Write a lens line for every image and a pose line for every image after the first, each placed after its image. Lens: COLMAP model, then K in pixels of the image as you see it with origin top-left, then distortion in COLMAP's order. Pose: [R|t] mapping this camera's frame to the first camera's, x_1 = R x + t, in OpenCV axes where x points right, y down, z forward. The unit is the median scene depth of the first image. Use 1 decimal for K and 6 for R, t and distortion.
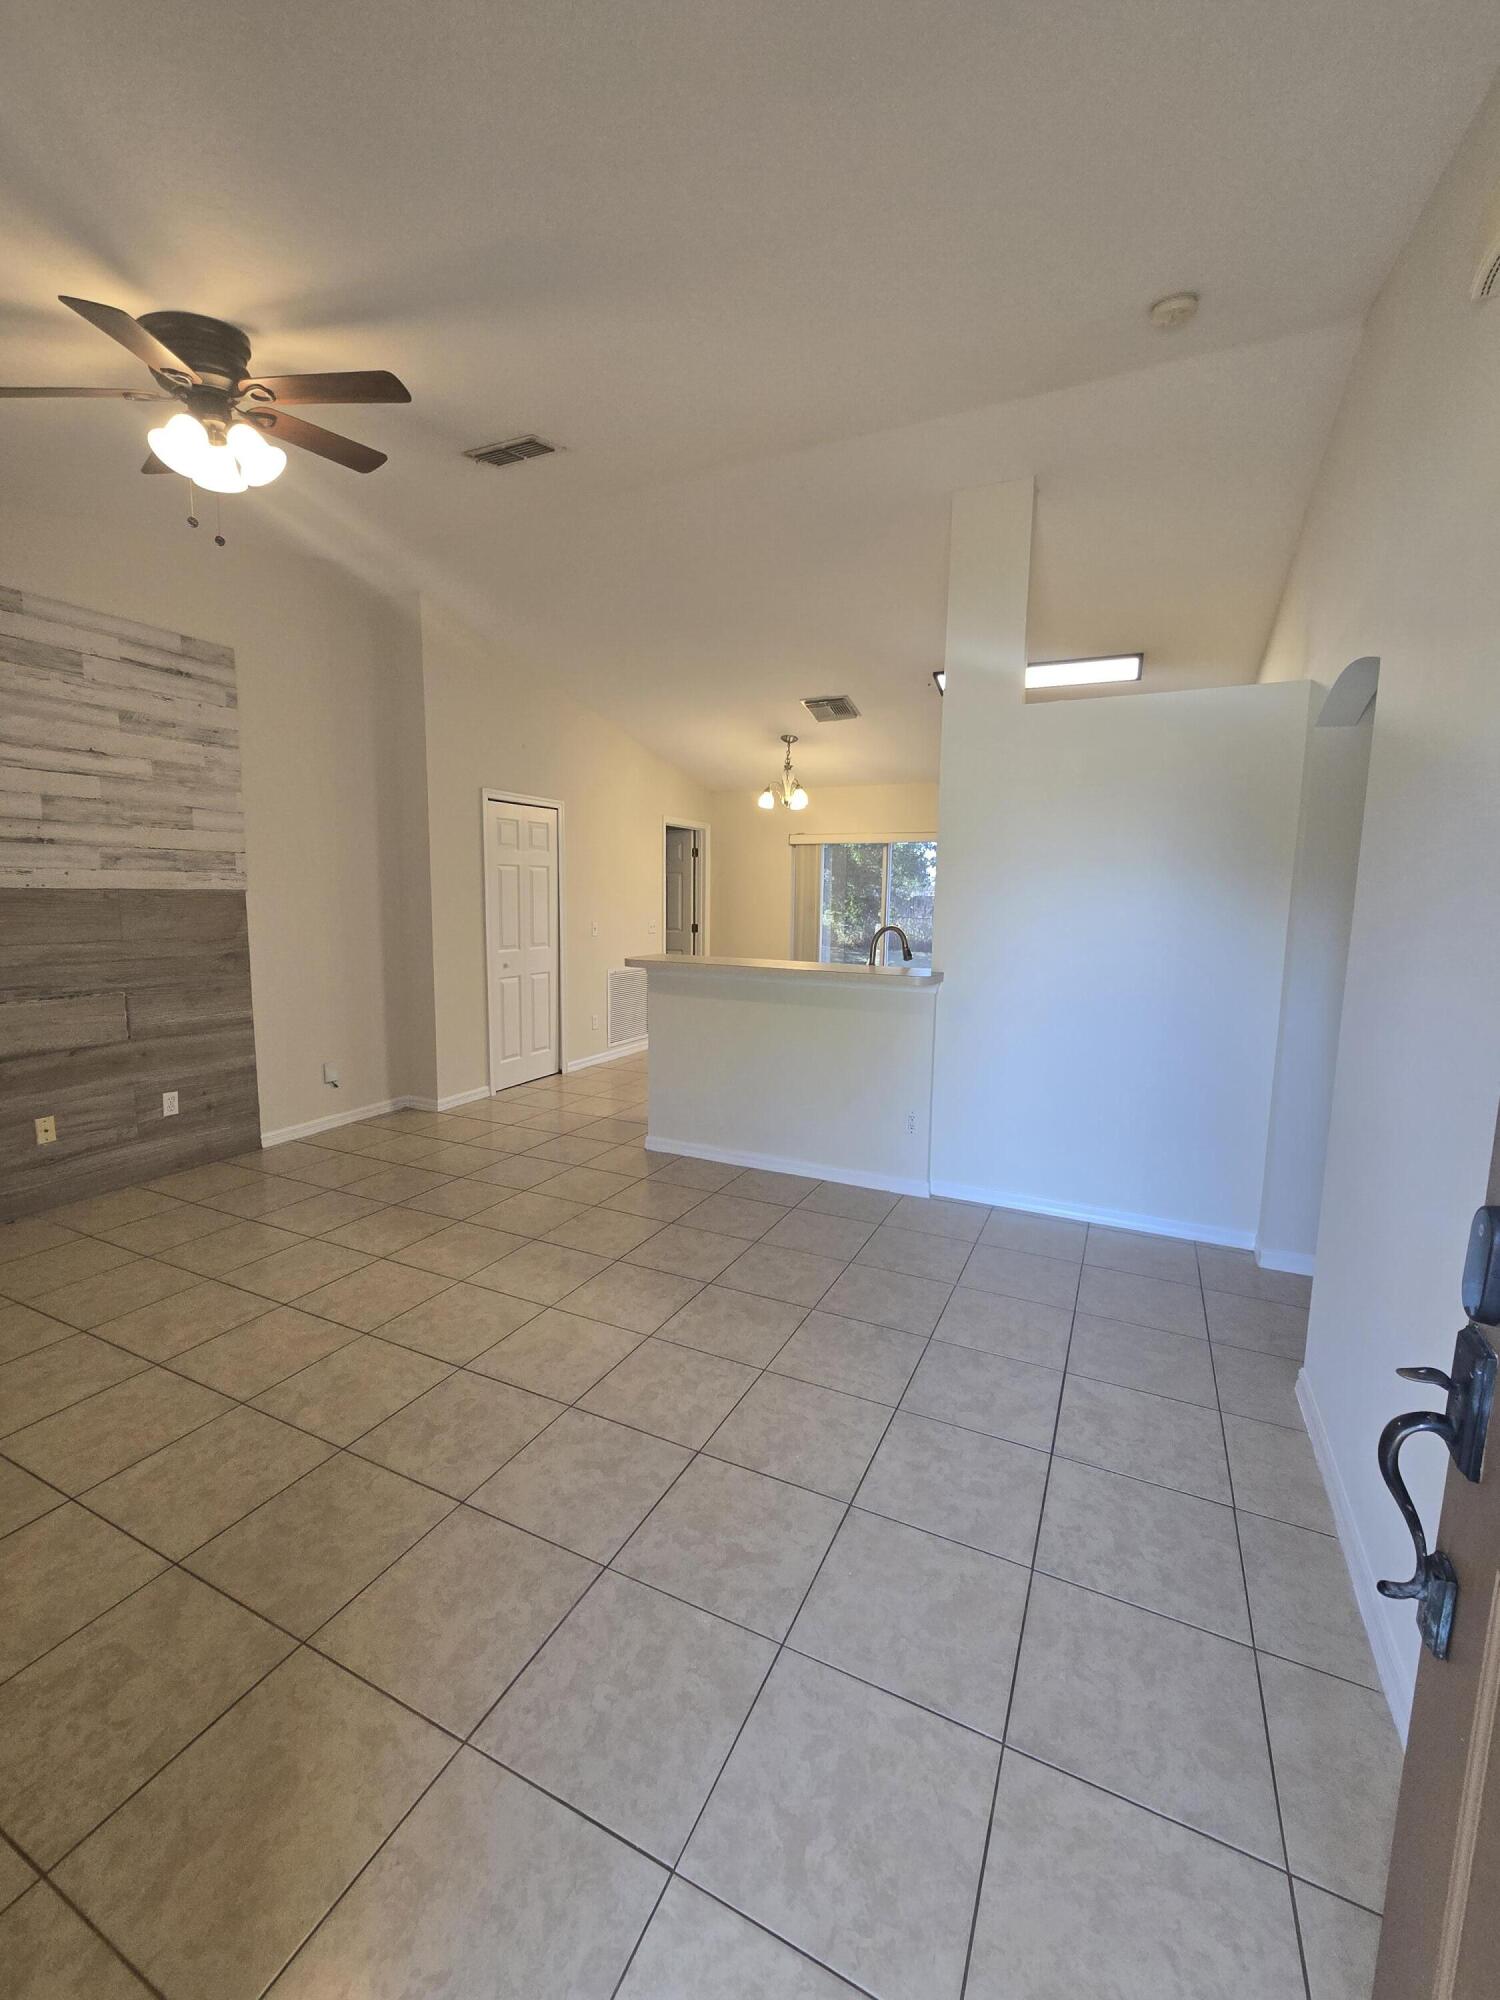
lens RADIAL K [[817.8, 0, 741.2], [0, 817.8, 995.3], [0, 0, 1]] dist [-0.001606, 0.000002]
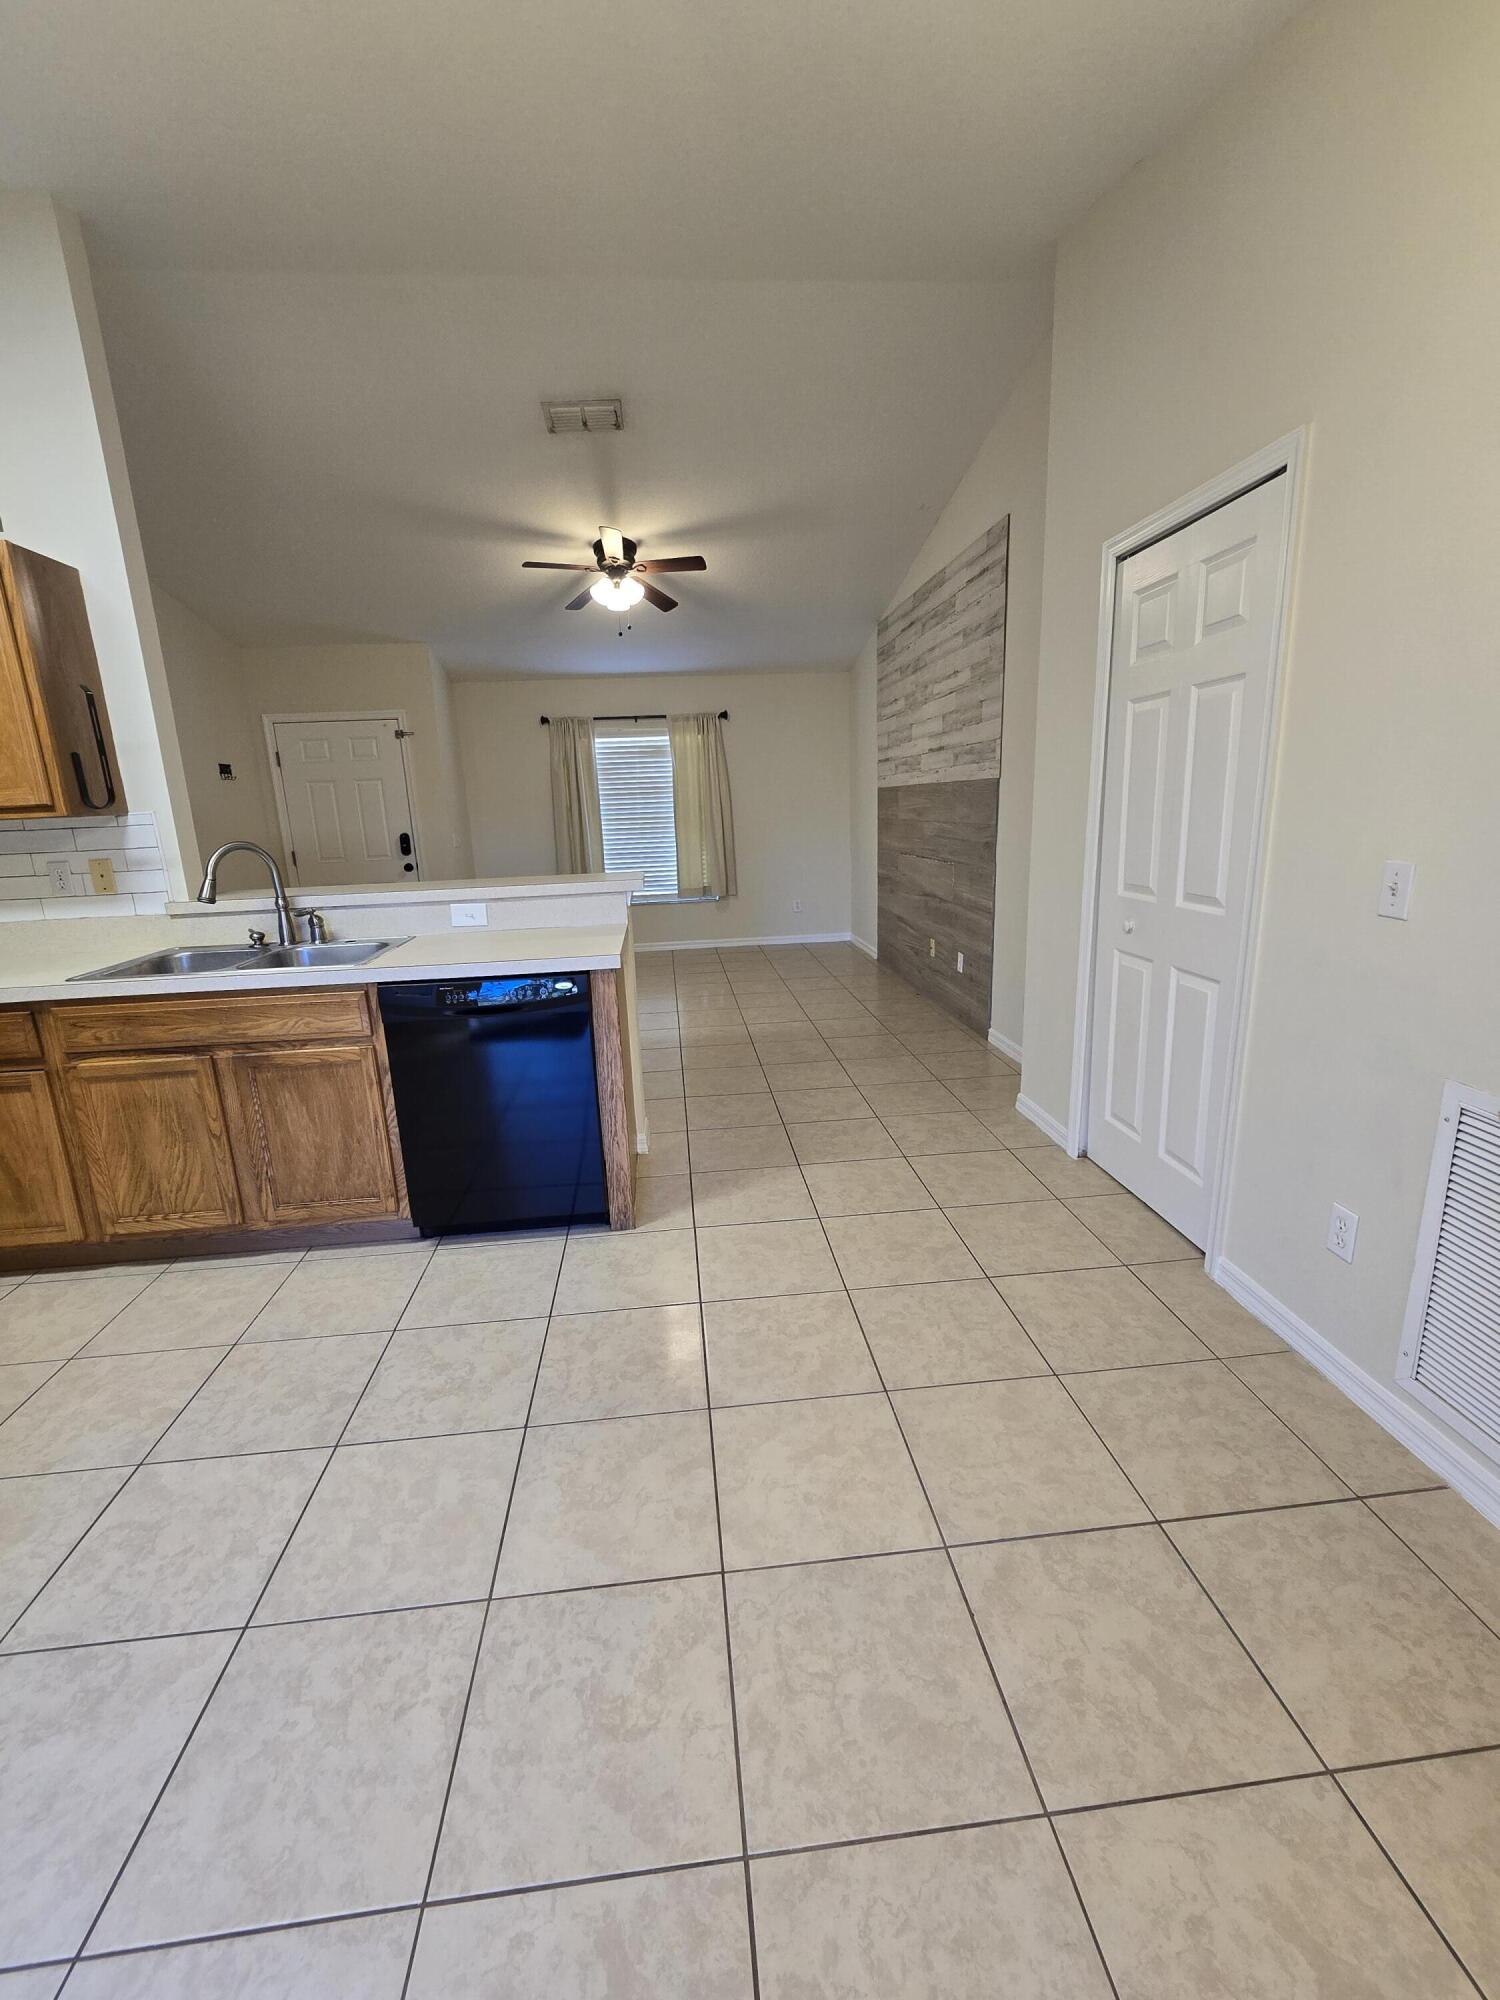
lens RADIAL K [[817.8, 0, 741.2], [0, 817.8, 995.3], [0, 0, 1]] dist [-0.001606, 0.000002]
pose [[-0.851915, 0.138853, -0.504937, 0.203751], [-0.039601, 0.944365, 0.326505, -0.213490], [0.522181, 0.298151, -0.799020, 1.902986]]
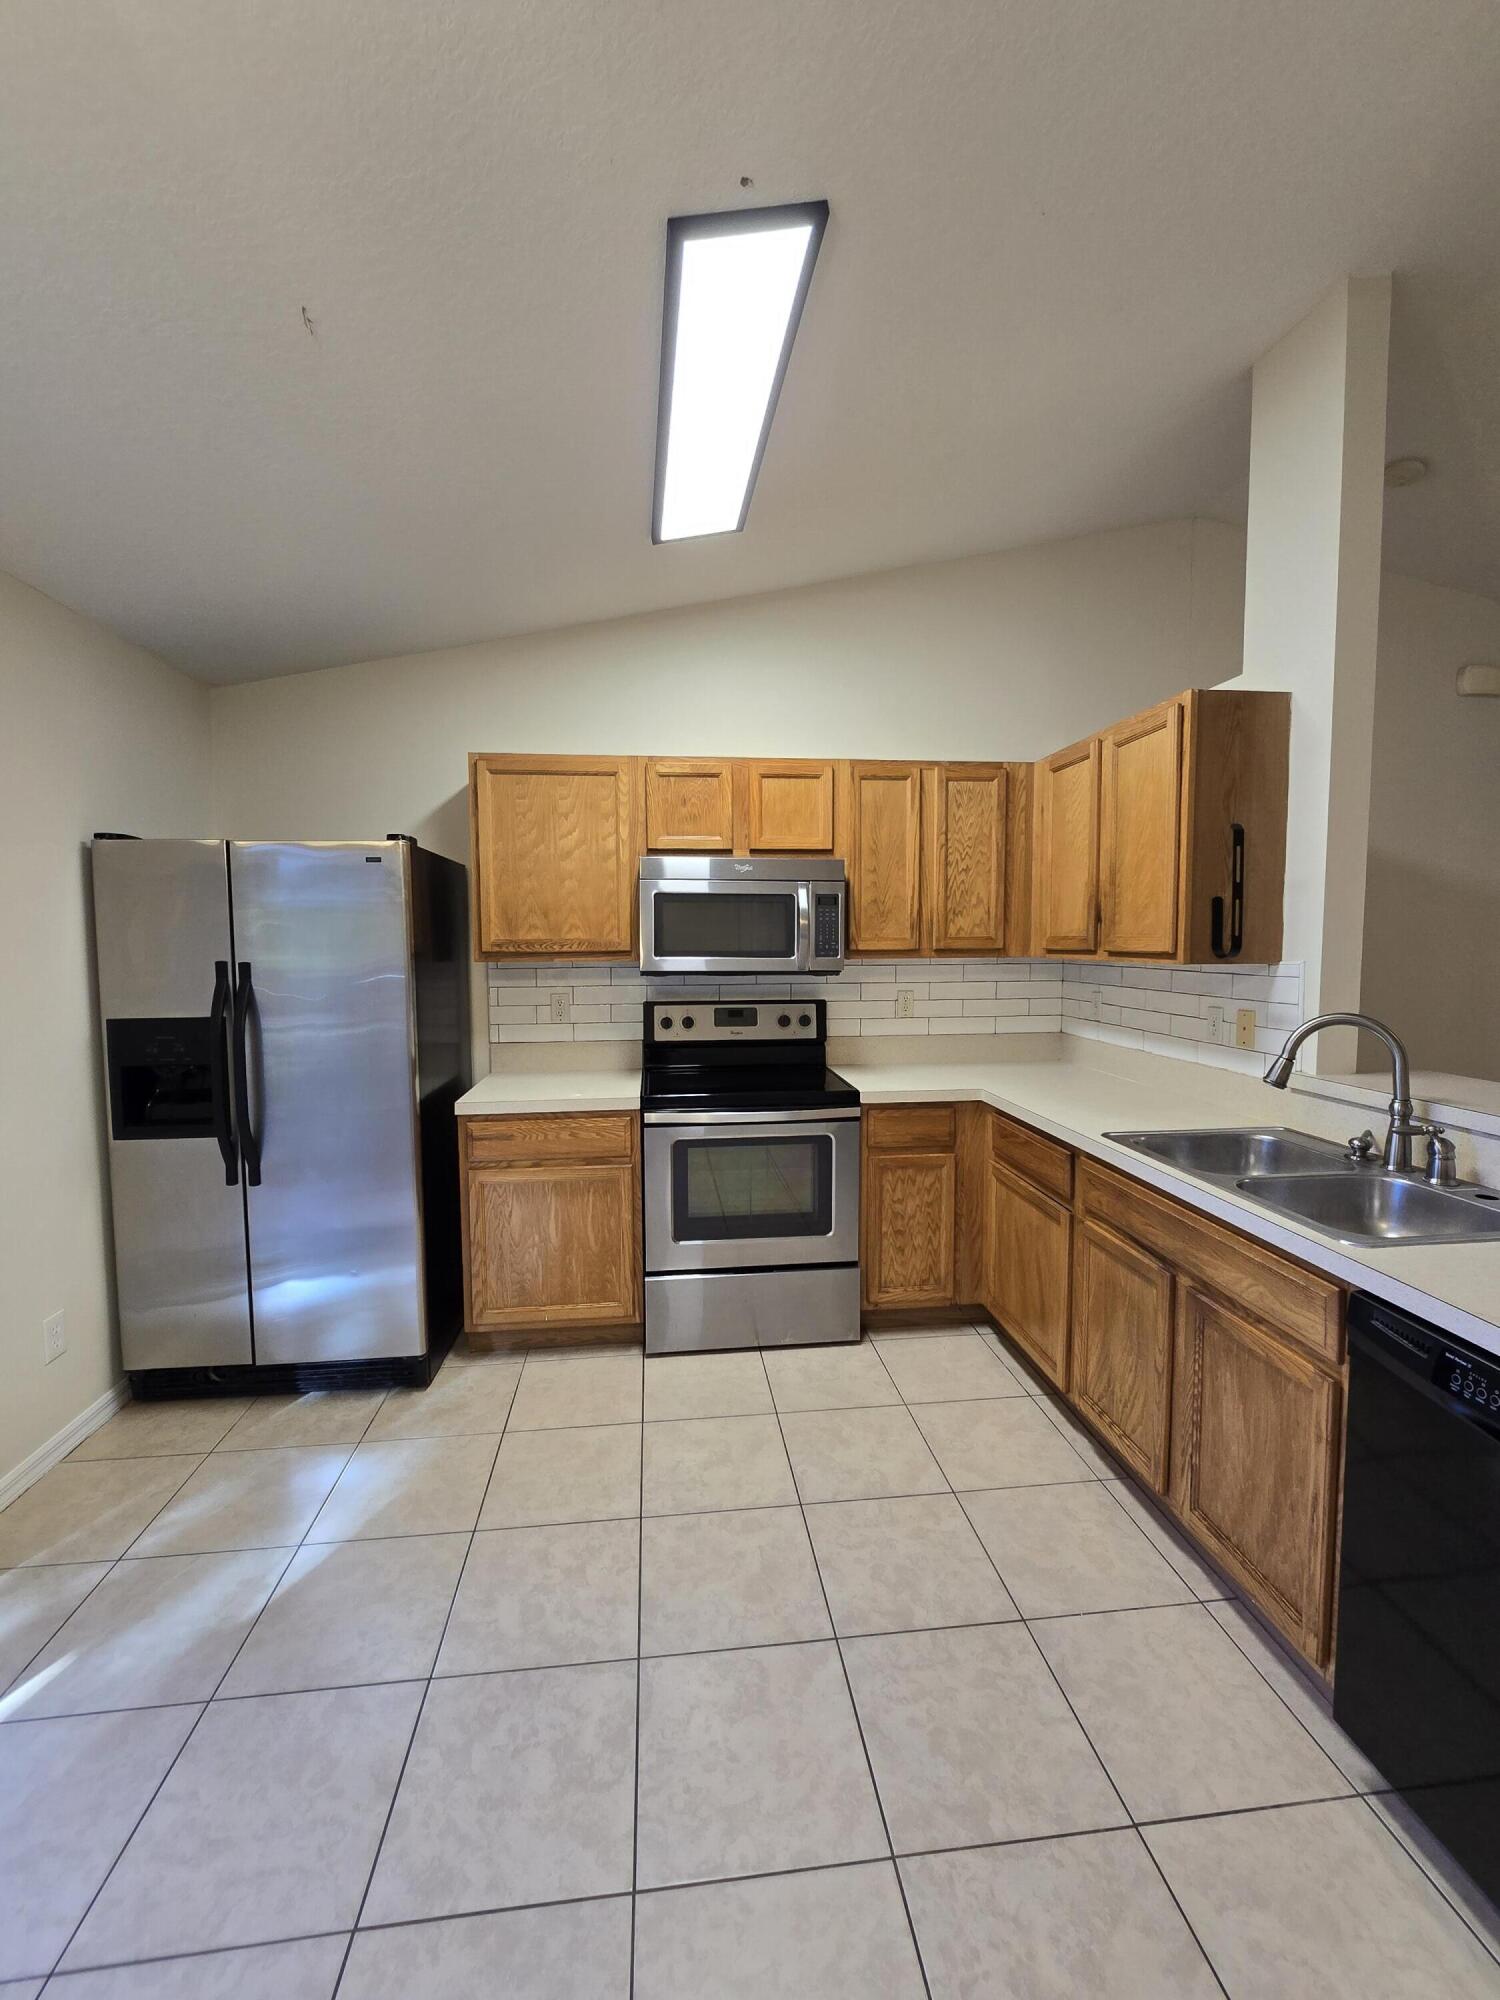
lens RADIAL K [[813.8, 0, 741.0], [0, 813.8, 995.7], [0, 0, 1]] dist [-0.003215, -0.000788]
pose [[-0.533141, -0.071908, 0.842965, -0.020776], [0.104686, 0.983117, 0.150073, -0.217111], [-0.839525, 0.168257, -0.516612, 1.654578]]
